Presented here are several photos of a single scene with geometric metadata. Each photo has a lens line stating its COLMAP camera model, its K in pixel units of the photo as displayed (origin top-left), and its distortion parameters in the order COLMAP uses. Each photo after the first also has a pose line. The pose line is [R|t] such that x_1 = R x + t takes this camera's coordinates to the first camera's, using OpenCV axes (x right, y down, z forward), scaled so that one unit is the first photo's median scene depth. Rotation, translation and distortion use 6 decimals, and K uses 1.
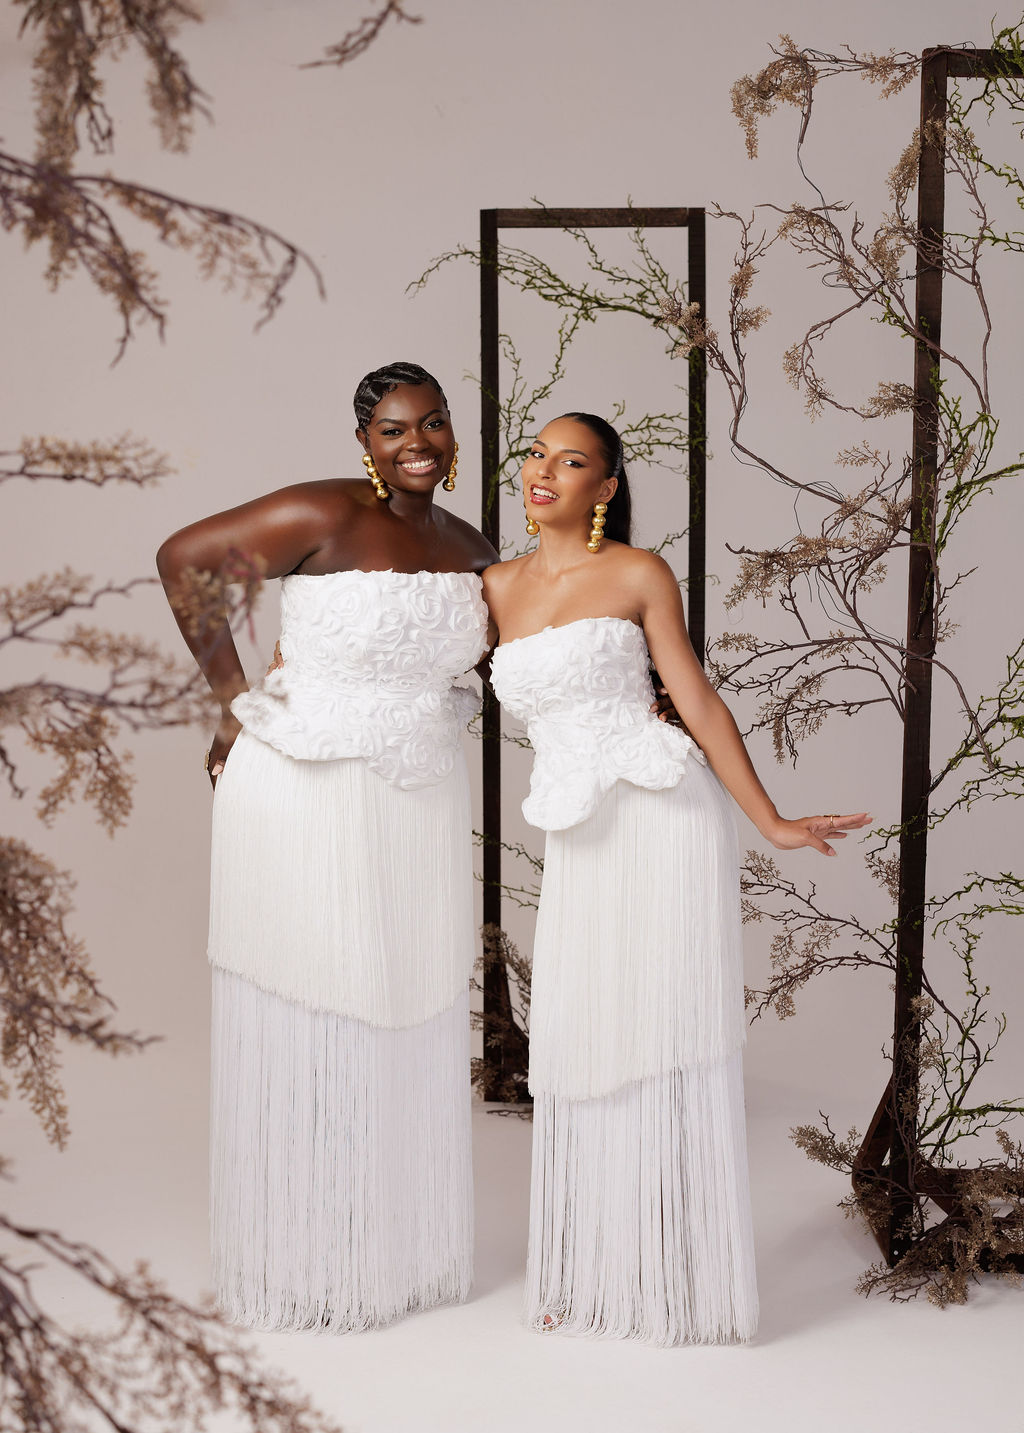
lens RADIAL K [[2140.4, 0, 508.4], [0, 2140.4, 716.6], [0, 0, 1]] dist [-0.004281, 0.000000]
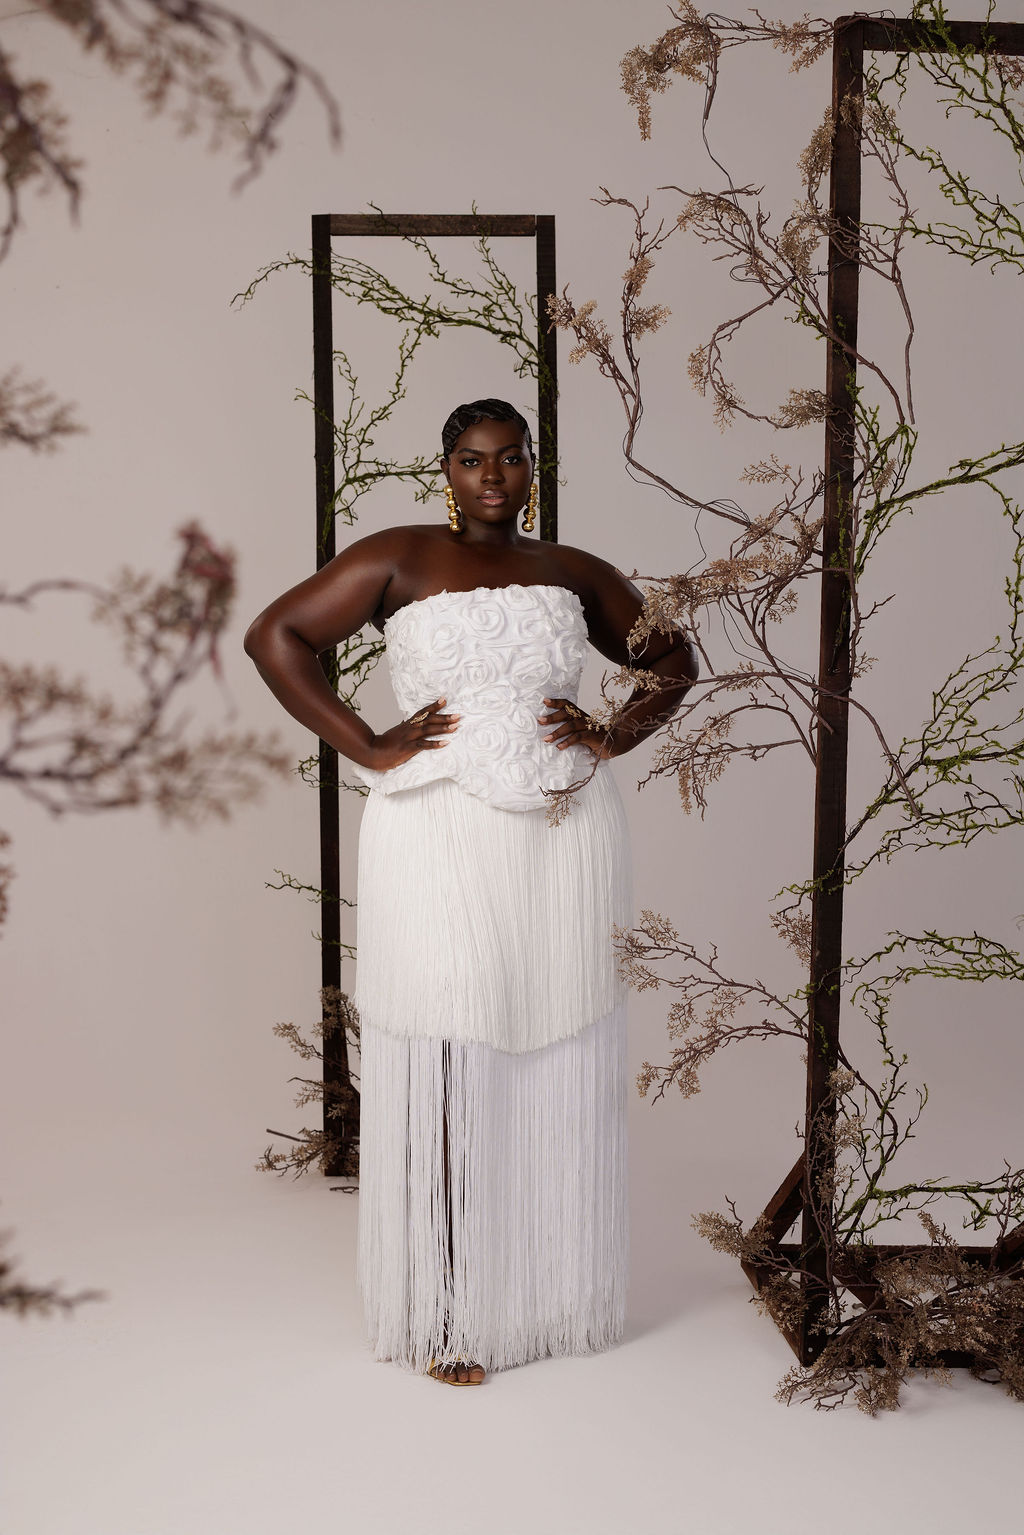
lens RADIAL K [[2160.4, 0, 516.9], [0, 2160.4, 768.5], [0, 0, 1]] dist [0.004083, 0.000000]
pose [[0.995295, -0.012503, 0.096082, -0.029790], [0.012075, 0.999914, 0.005027, -0.002757], [-0.096137, -0.003843, 0.995361, 0.104071]]
